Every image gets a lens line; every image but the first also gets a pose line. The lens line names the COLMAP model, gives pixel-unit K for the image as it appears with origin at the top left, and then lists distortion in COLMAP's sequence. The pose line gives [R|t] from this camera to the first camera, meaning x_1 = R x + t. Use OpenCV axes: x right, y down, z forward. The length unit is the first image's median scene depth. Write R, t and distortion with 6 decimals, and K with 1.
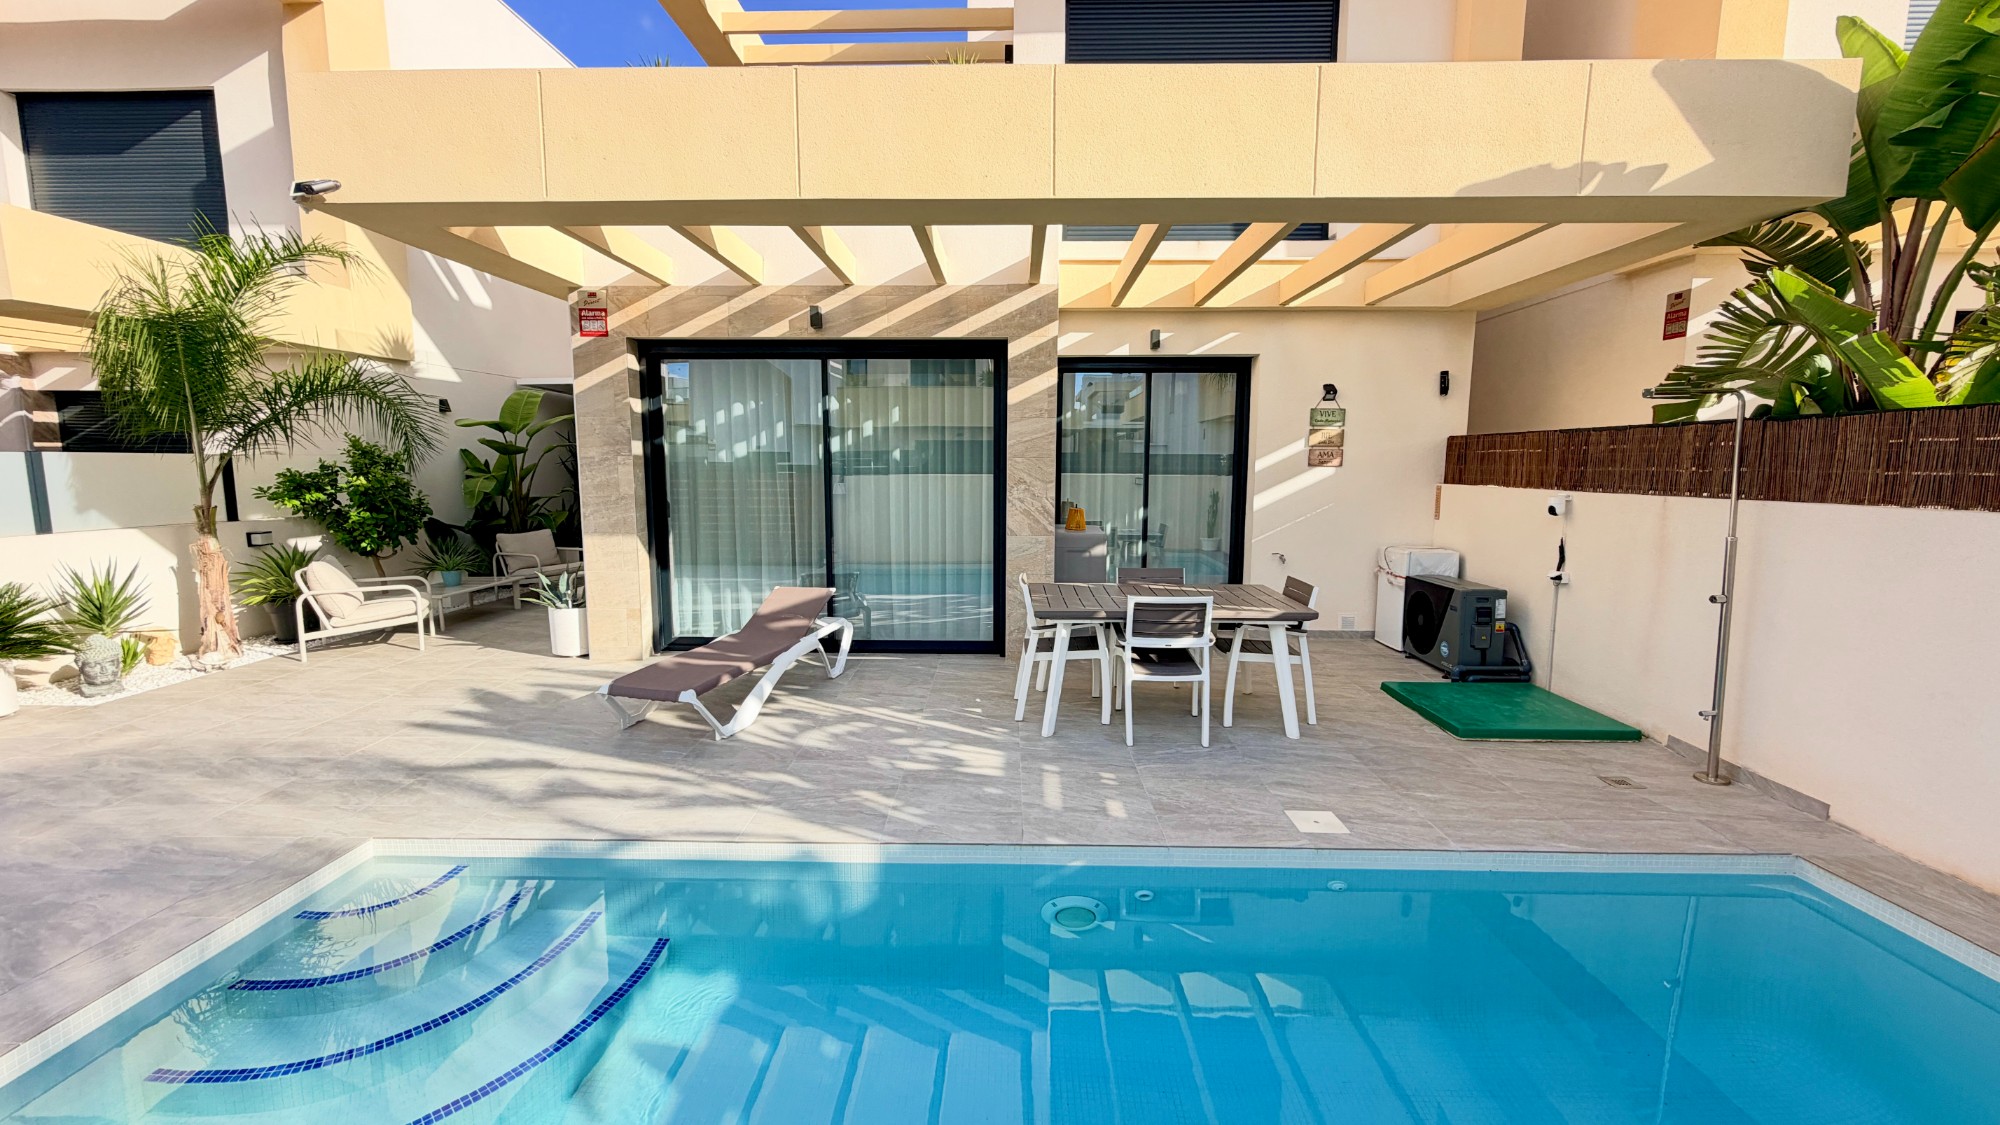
lens RADIAL K [[797.3, 0, 996.9], [0, 797.3, 563.0], [0, 0, 1]] dist [-0.000541, -0.000093]
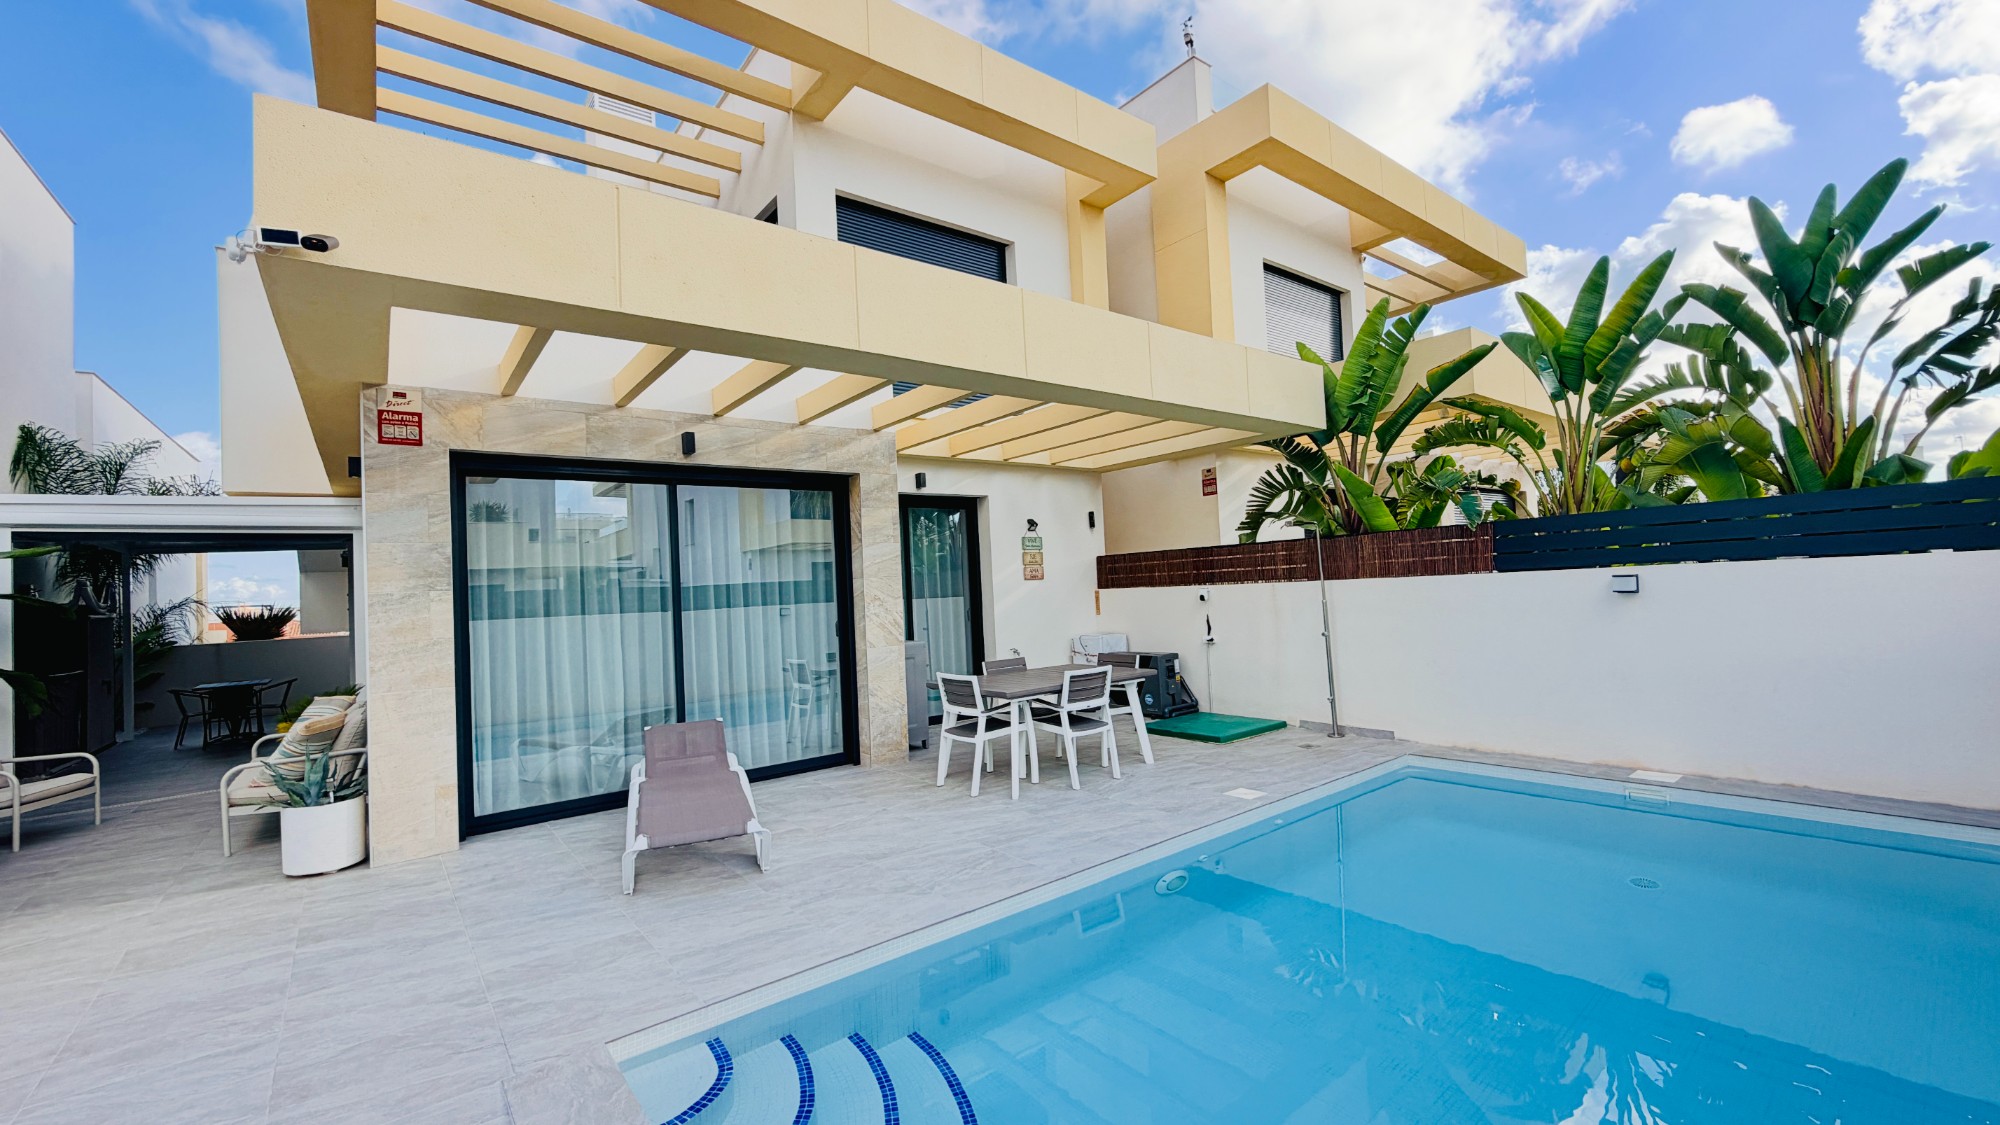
lens RADIAL K [[797.3, 0, 996.9], [0, 797.3, 563.0], [0, 0, 1]] dist [-0.000541, -0.000093]
pose [[0.769368, -0.018457, 0.638539, -0.683059], [0.129157, 0.983433, -0.127194, 0.016440], [-0.625613, 0.180330, 0.759006, 0.041323]]
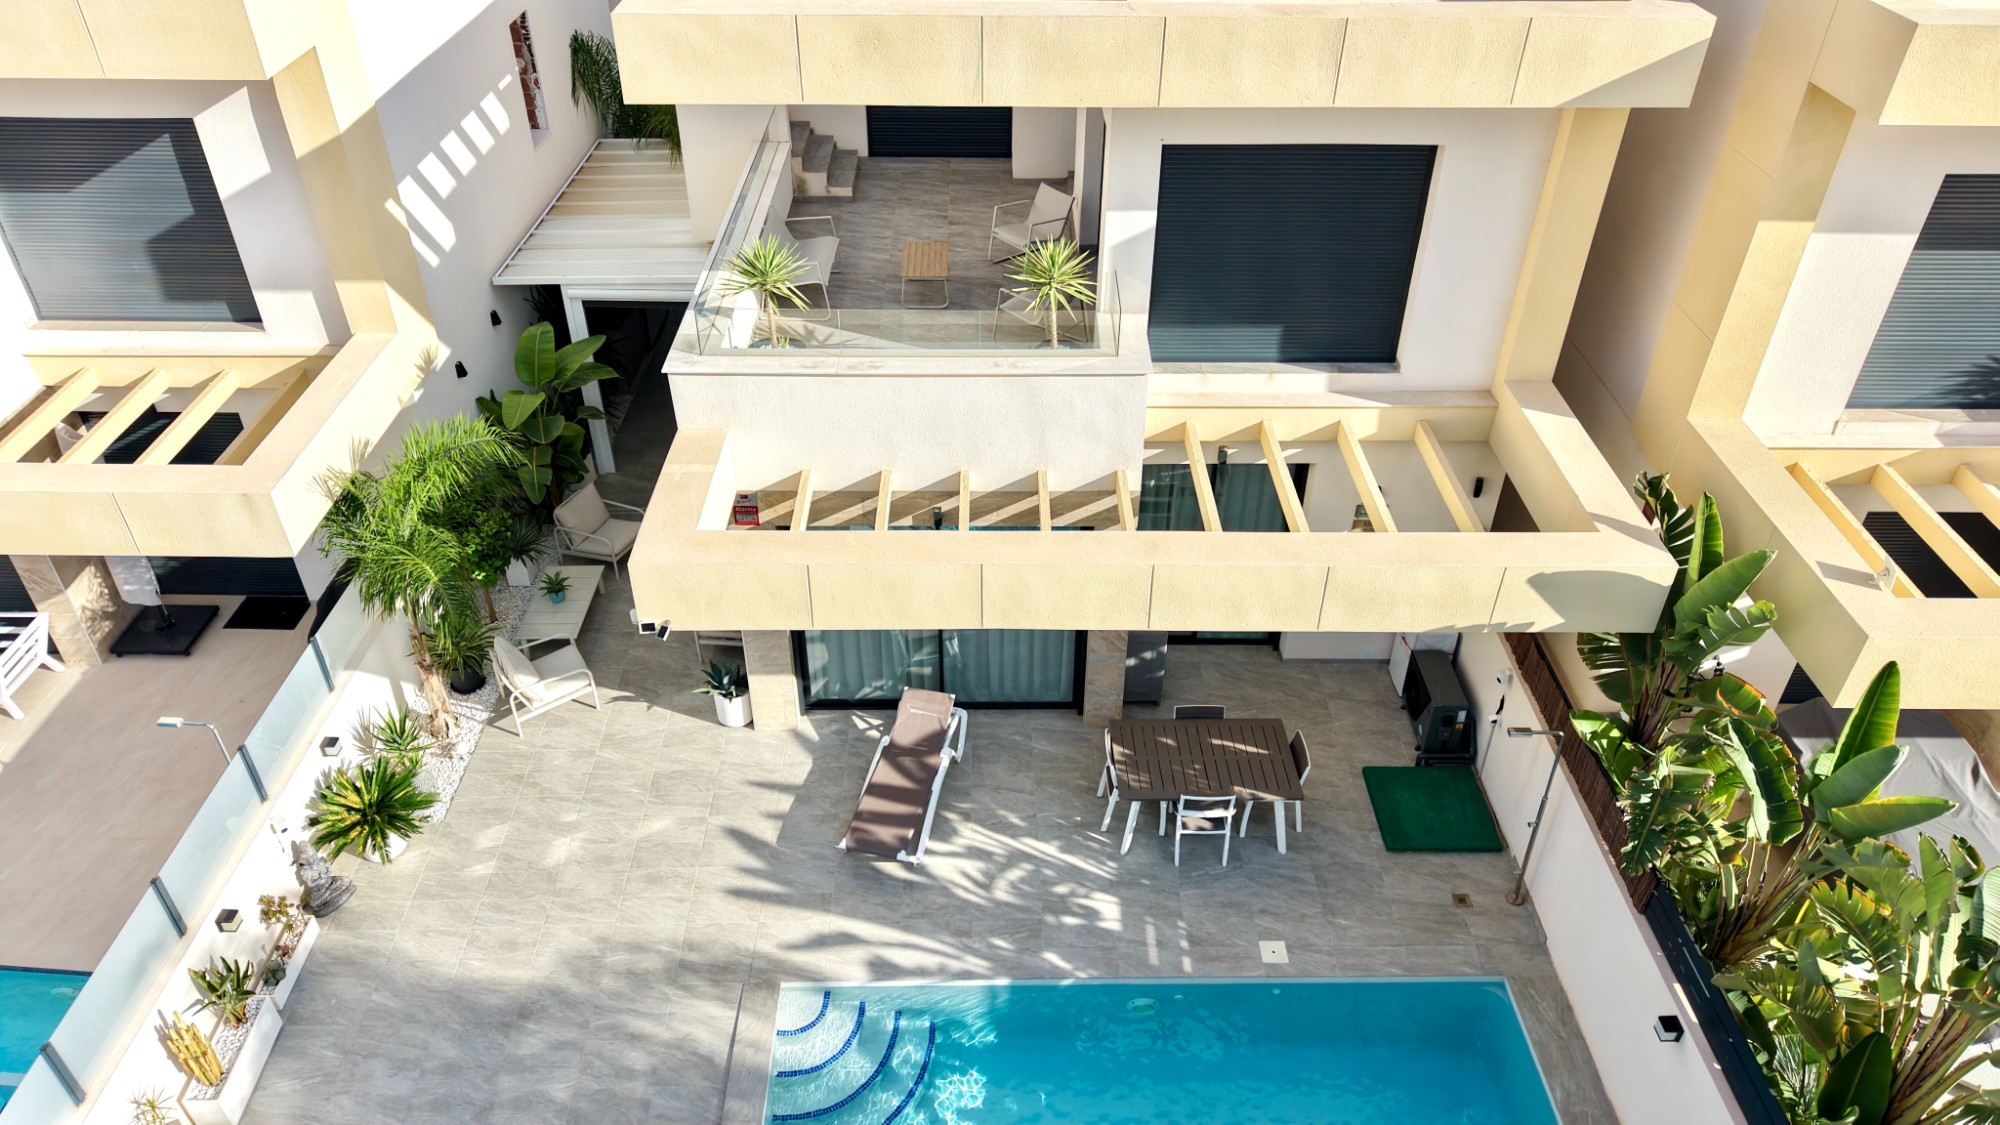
lens RADIAL K [[1343.3, 0, 997.8], [0, 1343.3, 558.7], [0, 0, 1]] dist [0.021364, -0.021905]
pose [[0.999455, -0.018354, 0.027454, -0.230672], [0.002760, 0.874845, 0.484396, -1.471718], [-0.032909, -0.484056, 0.874418, -0.946468]]
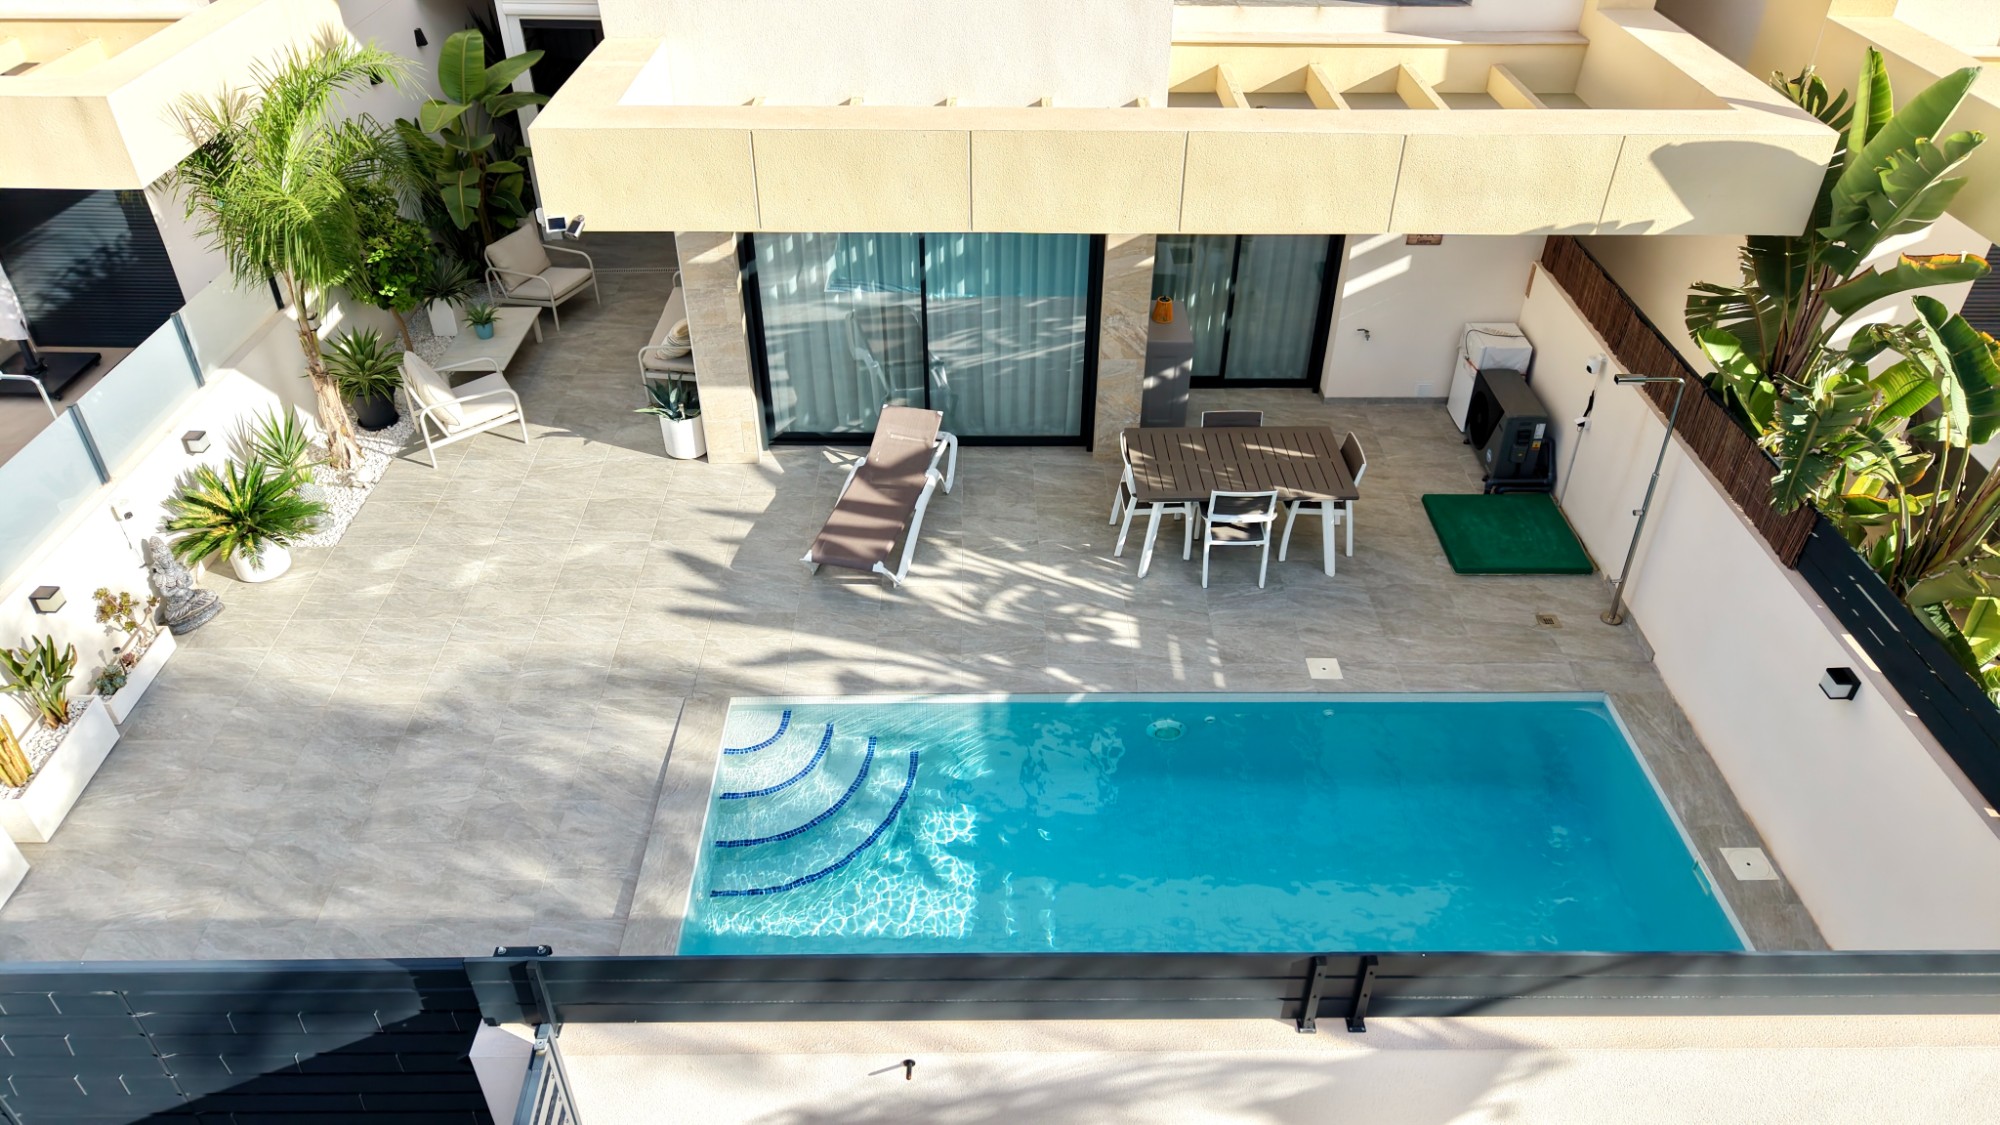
lens RADIAL K [[1351.1, 0, 996.5], [0, 1351.1, 556.2], [0, 0, 1]] dist [0.033401, -0.033608]
pose [[0.999488, -0.018264, 0.026281, -0.221130], [0.003339, 0.876204, 0.481929, -0.833698], [-0.031829, -0.481595, 0.875816, -0.865906]]
